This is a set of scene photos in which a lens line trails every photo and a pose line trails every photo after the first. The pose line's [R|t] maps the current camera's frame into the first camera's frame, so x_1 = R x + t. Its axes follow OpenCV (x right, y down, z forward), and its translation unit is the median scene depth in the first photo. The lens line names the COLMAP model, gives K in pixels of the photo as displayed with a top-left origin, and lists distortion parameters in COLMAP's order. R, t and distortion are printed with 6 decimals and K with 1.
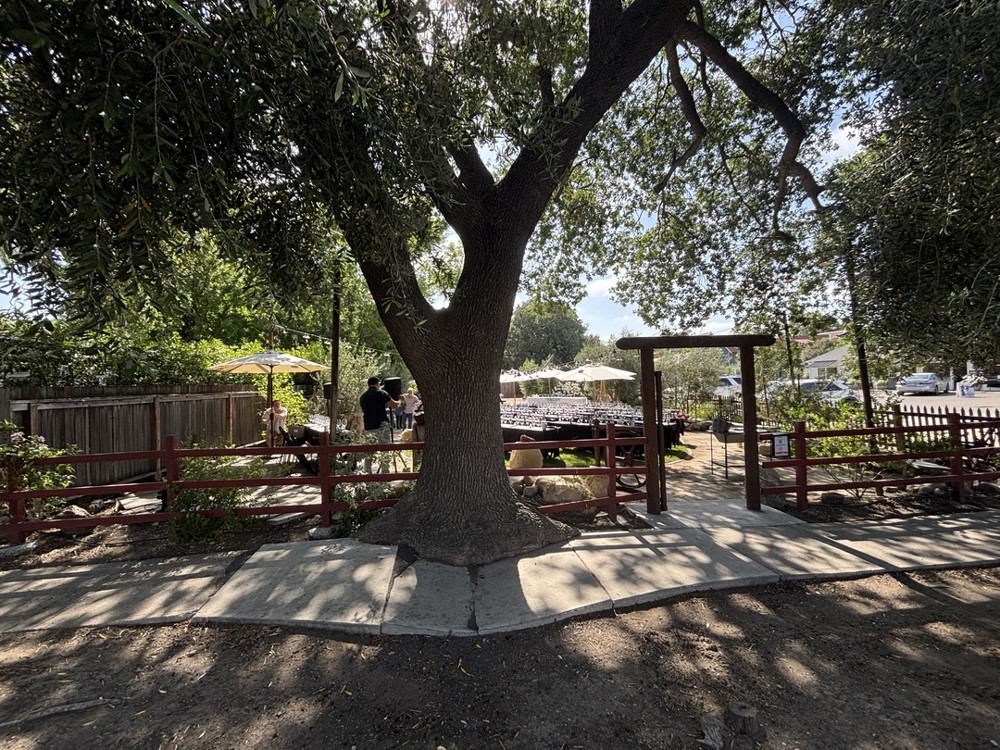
lens RADIAL K [[408.5, 0, 497.7], [0, 408.5, 377.3], [0, 0, 1]] dist [0.001127, 0.000638]
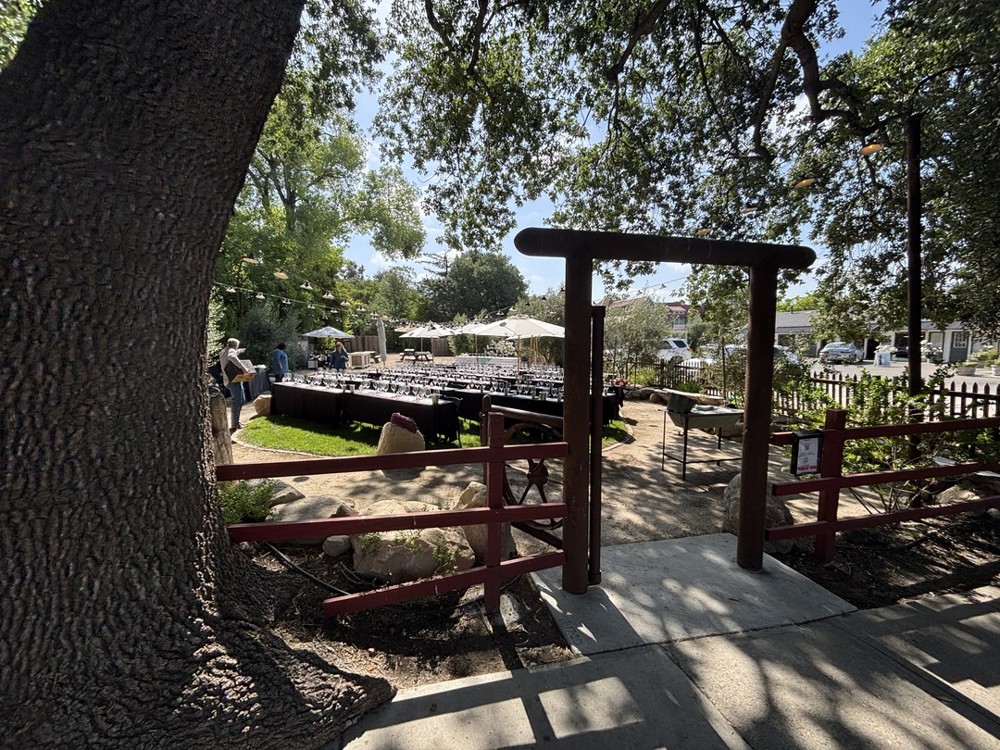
lens RADIAL K [[408.5, 0, 497.7], [0, 408.5, 377.3], [0, 0, 1]] dist [0.001127, 0.000638]
pose [[0.990030, 0.019371, 0.139518, 0.088067], [-0.033372, 0.994555, 0.098724, 0.010544], [-0.136846, -0.102396, 0.985286, 0.224726]]
